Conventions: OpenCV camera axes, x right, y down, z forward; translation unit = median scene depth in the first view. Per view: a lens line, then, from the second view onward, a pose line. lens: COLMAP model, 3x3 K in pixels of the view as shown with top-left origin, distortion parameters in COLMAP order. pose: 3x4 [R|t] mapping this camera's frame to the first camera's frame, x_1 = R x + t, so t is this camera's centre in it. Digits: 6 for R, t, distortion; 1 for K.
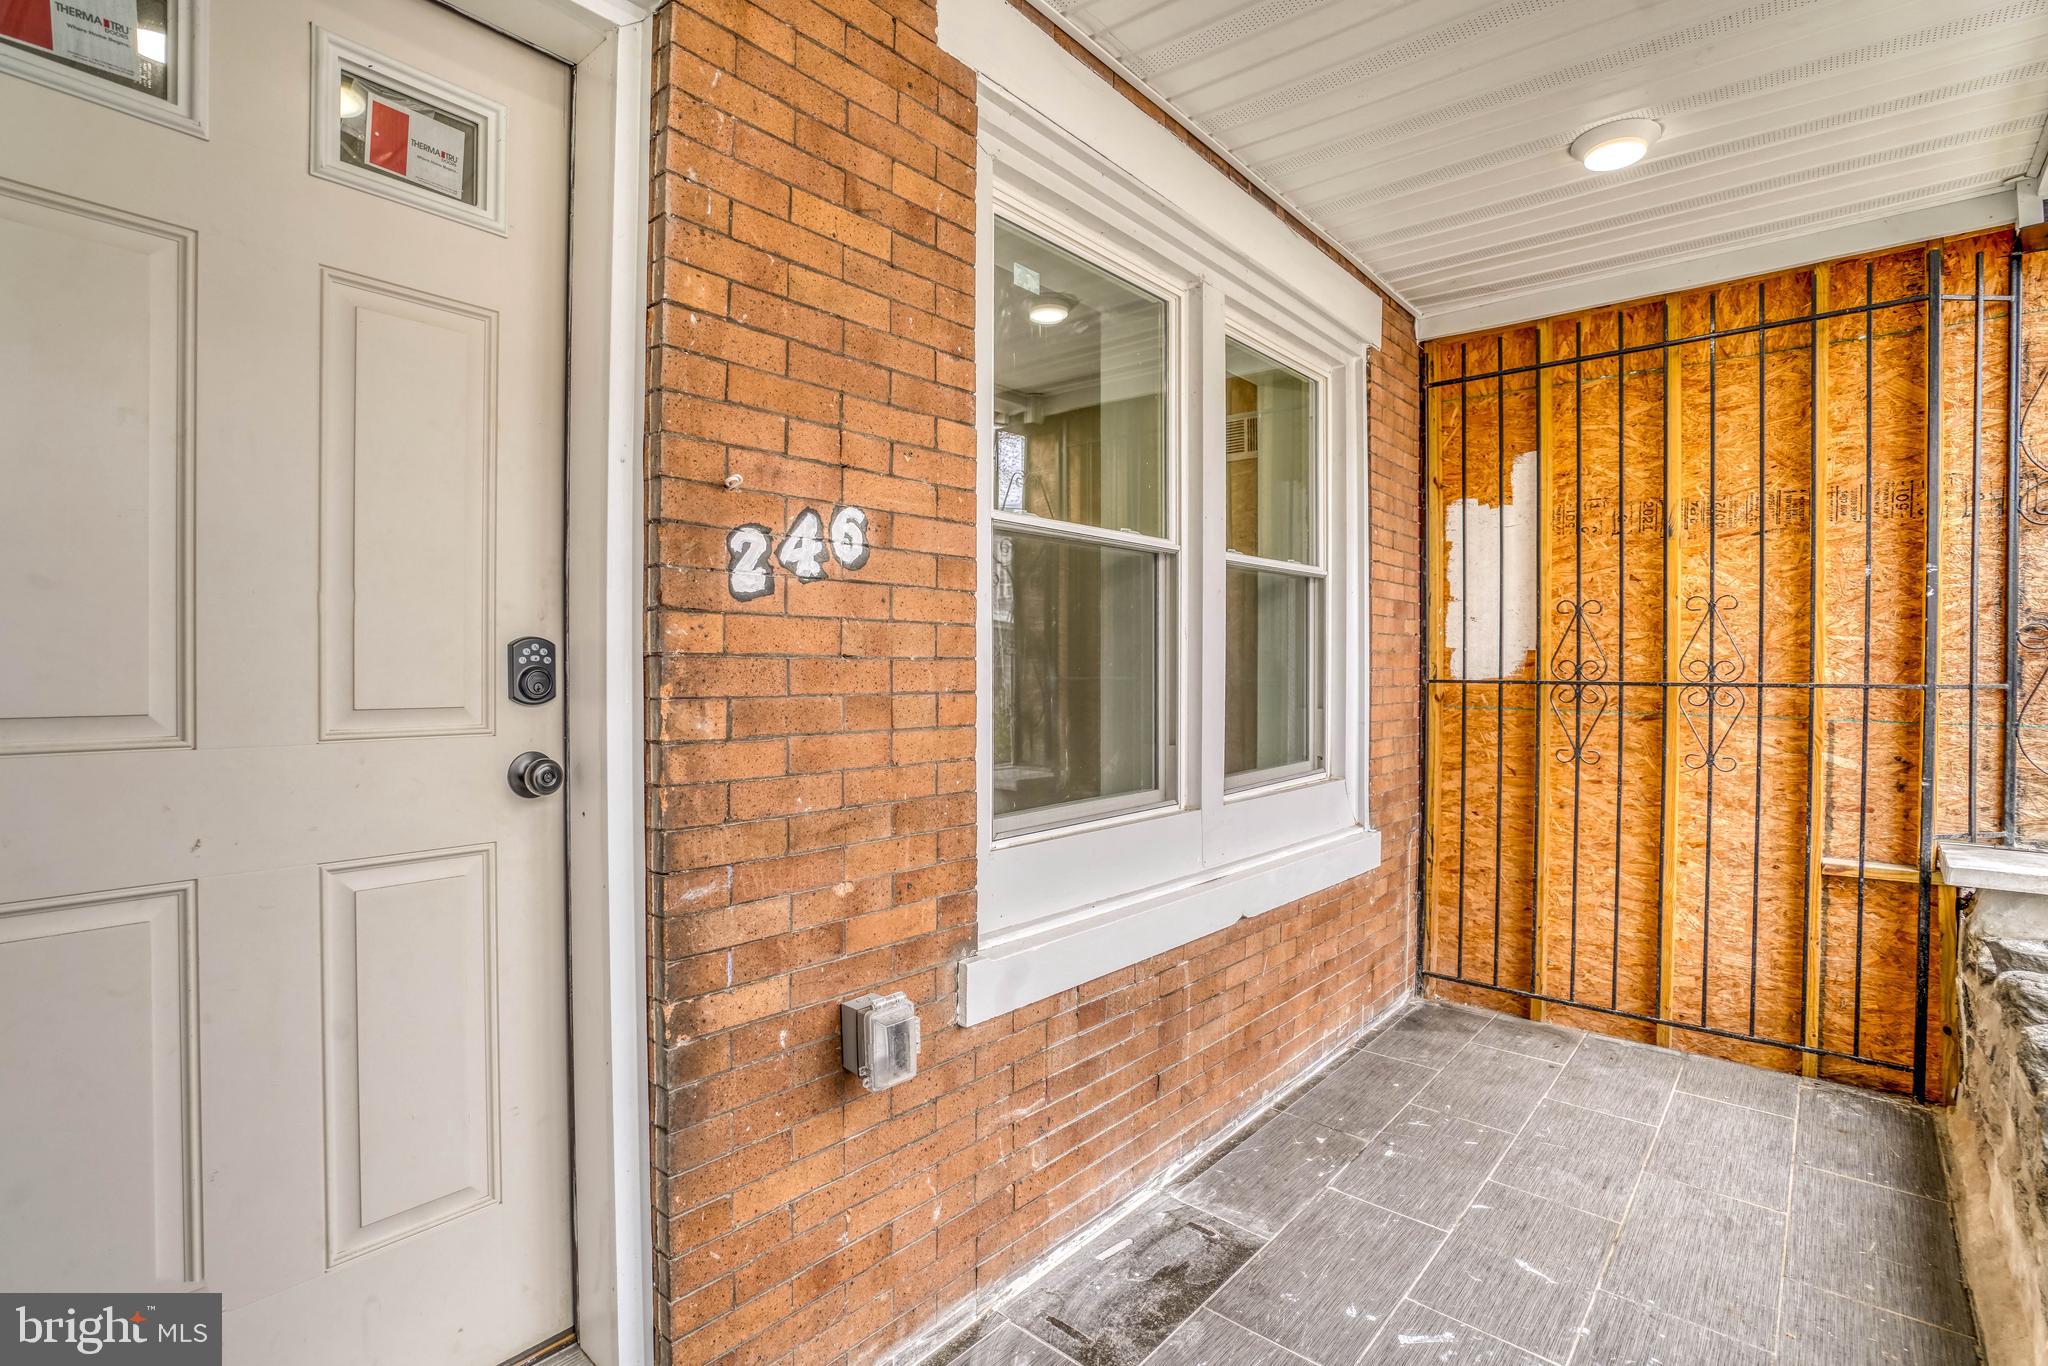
lens RADIAL K [[944.2, 0, 1061.7], [0, 944.2, 683.5], [0, 0, 1]] dist [-0.052341, 0.021112]
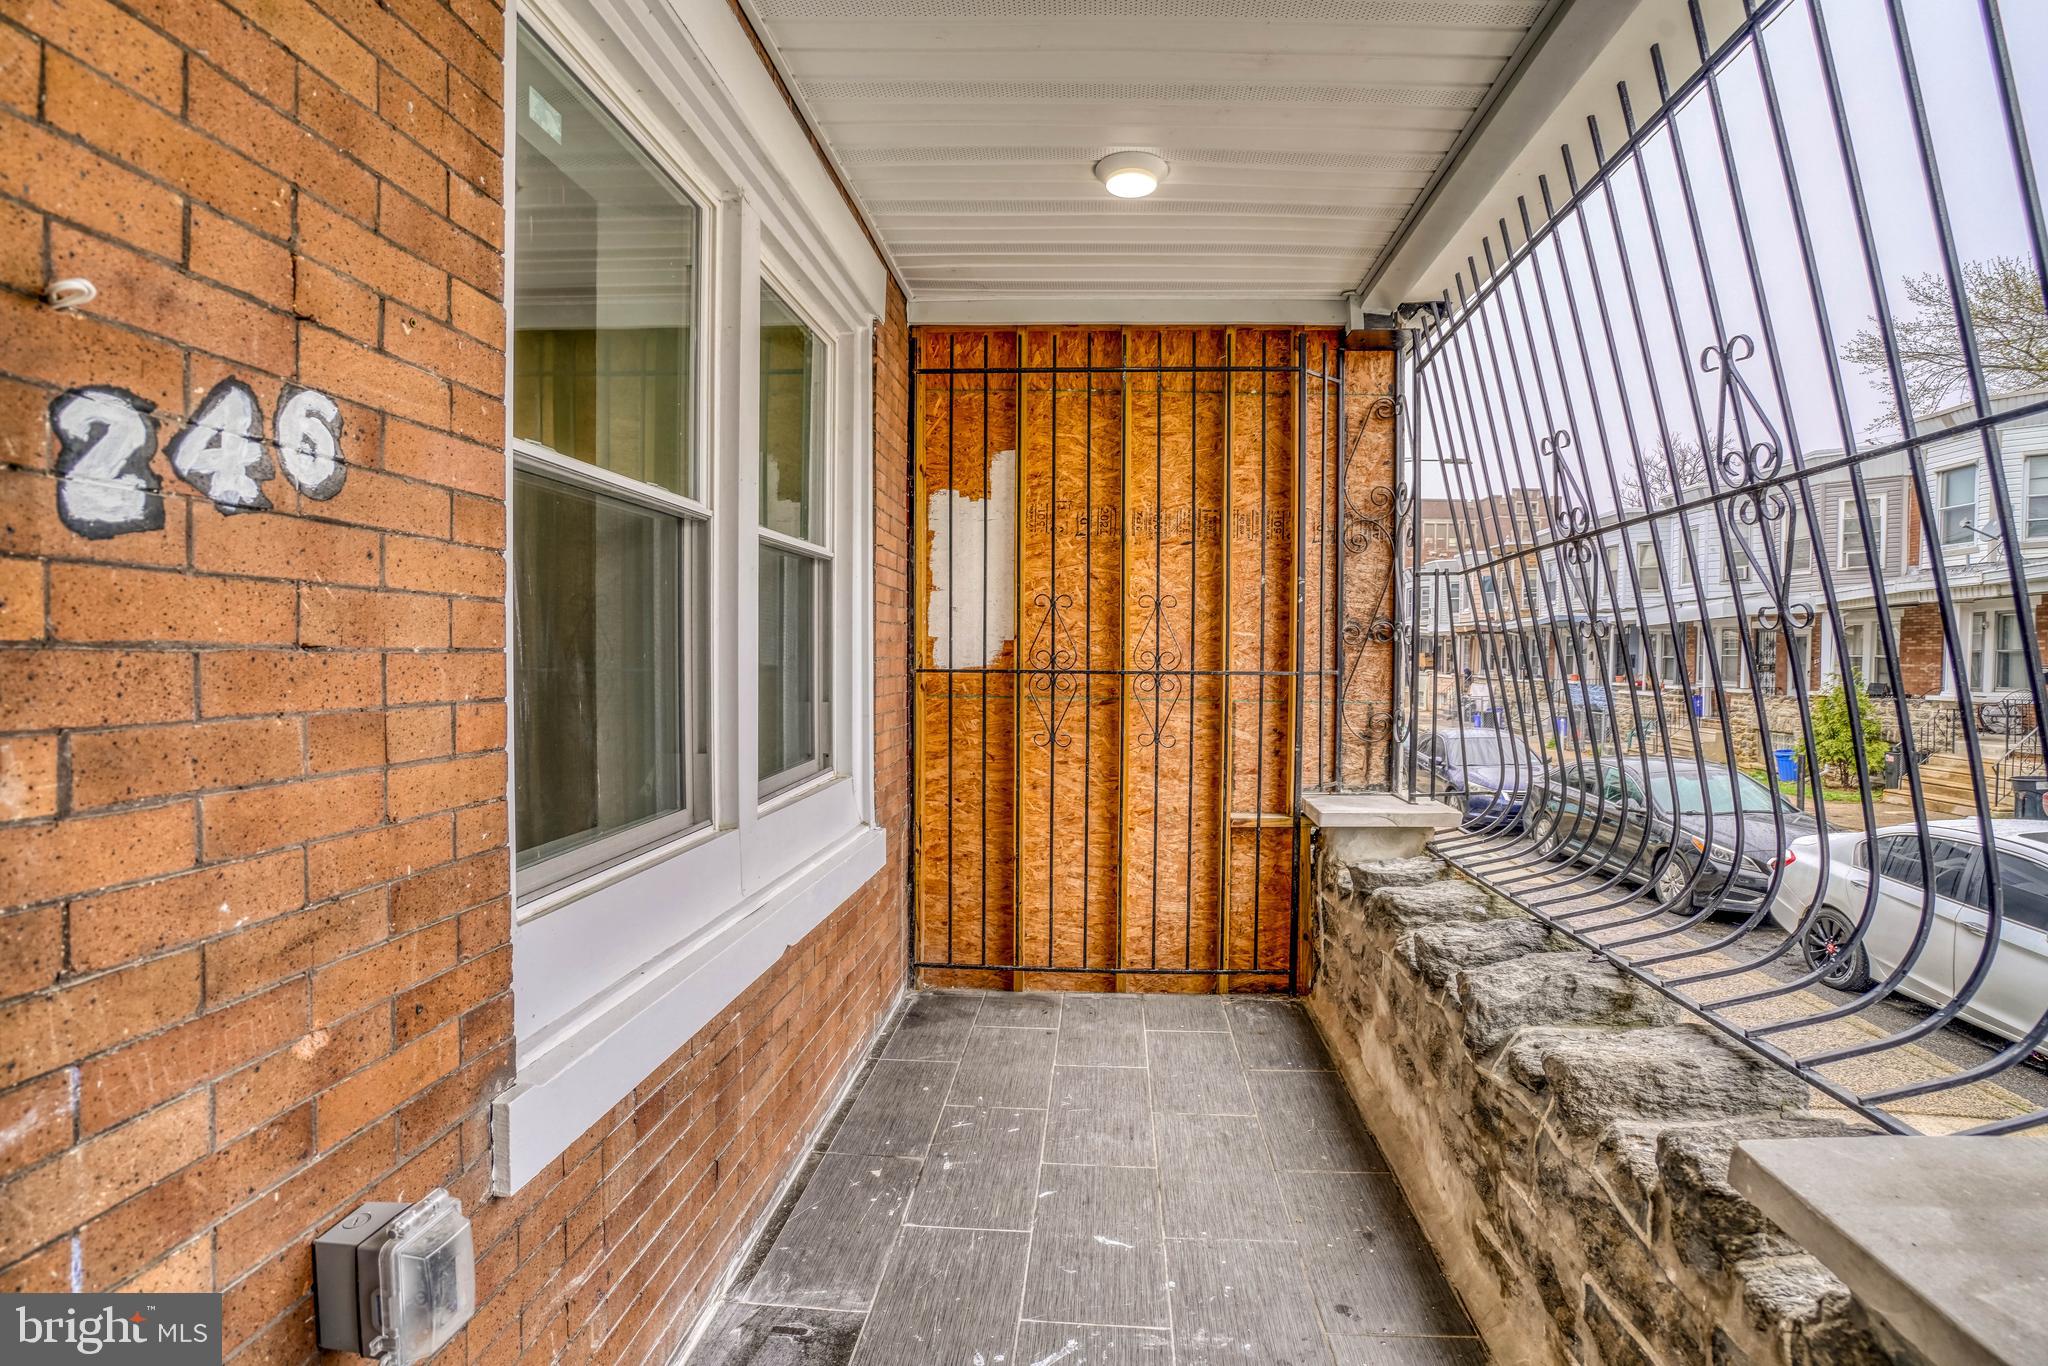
lens RADIAL K [[944.2, 0, 1061.7], [0, 944.2, 683.5], [0, 0, 1]] dist [-0.052341, 0.021112]
pose [[0.801265, -0.015124, 0.598118, -0.178250], [0.005736, 0.999829, 0.017597, -0.012437], [-0.598282, -0.010669, 0.801215, 0.240568]]
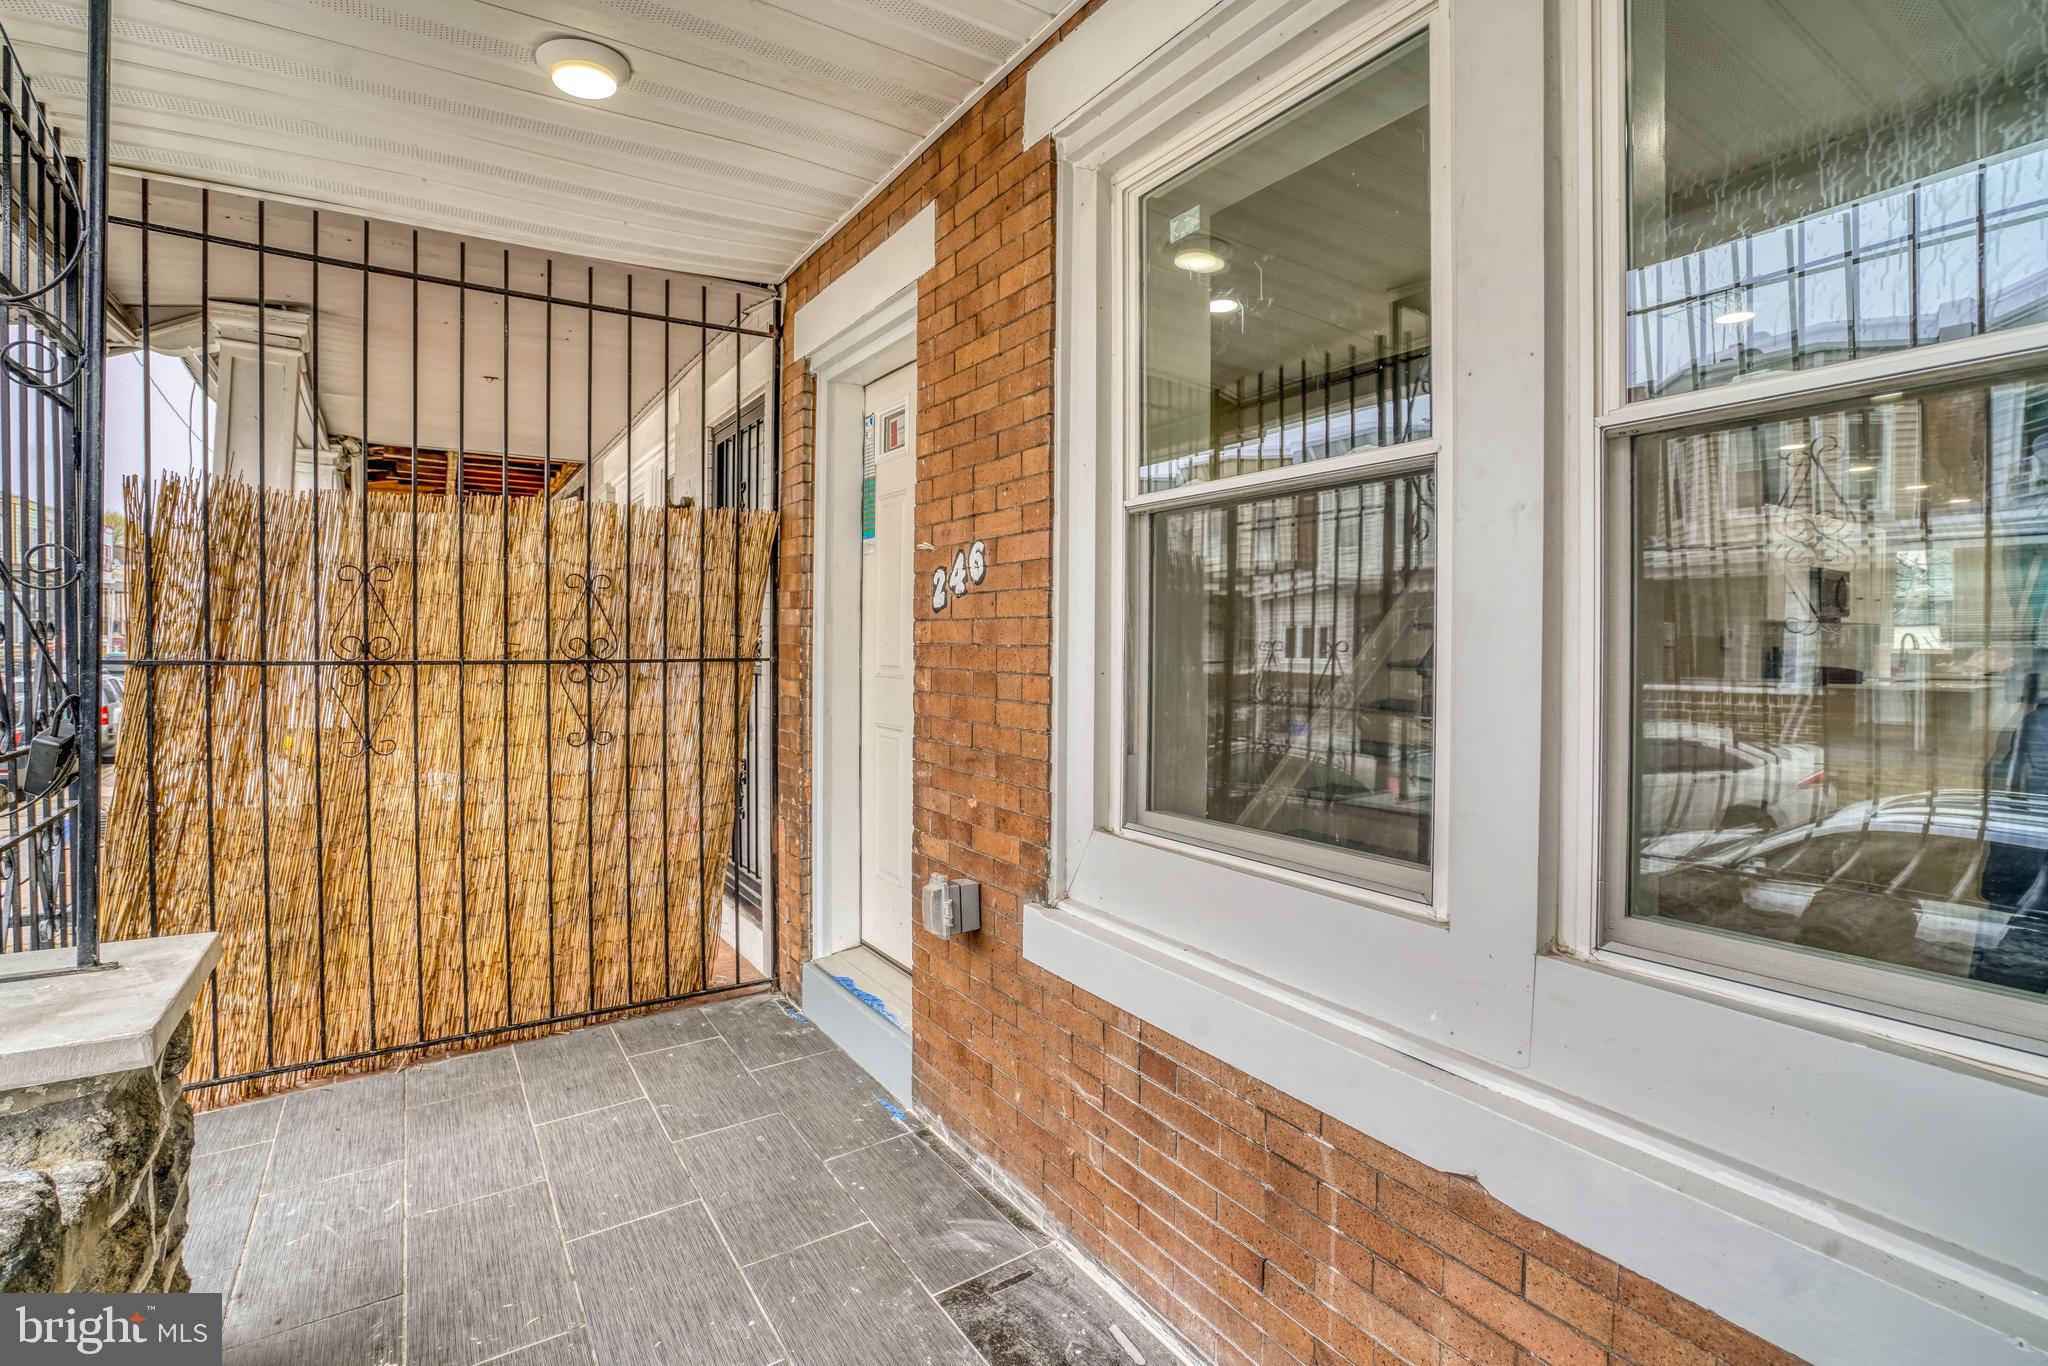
lens RADIAL K [[981.6, 0, 1025.4], [0, 981.6, 653.8], [0, 0, 1]] dist [-0.064864, 0.026651]
pose [[-0.291608, 0.008158, -0.956503, 1.097091], [-0.024855, 0.999561, 0.016103, -0.037044], [0.956215, 0.028470, -0.291277, 1.381285]]
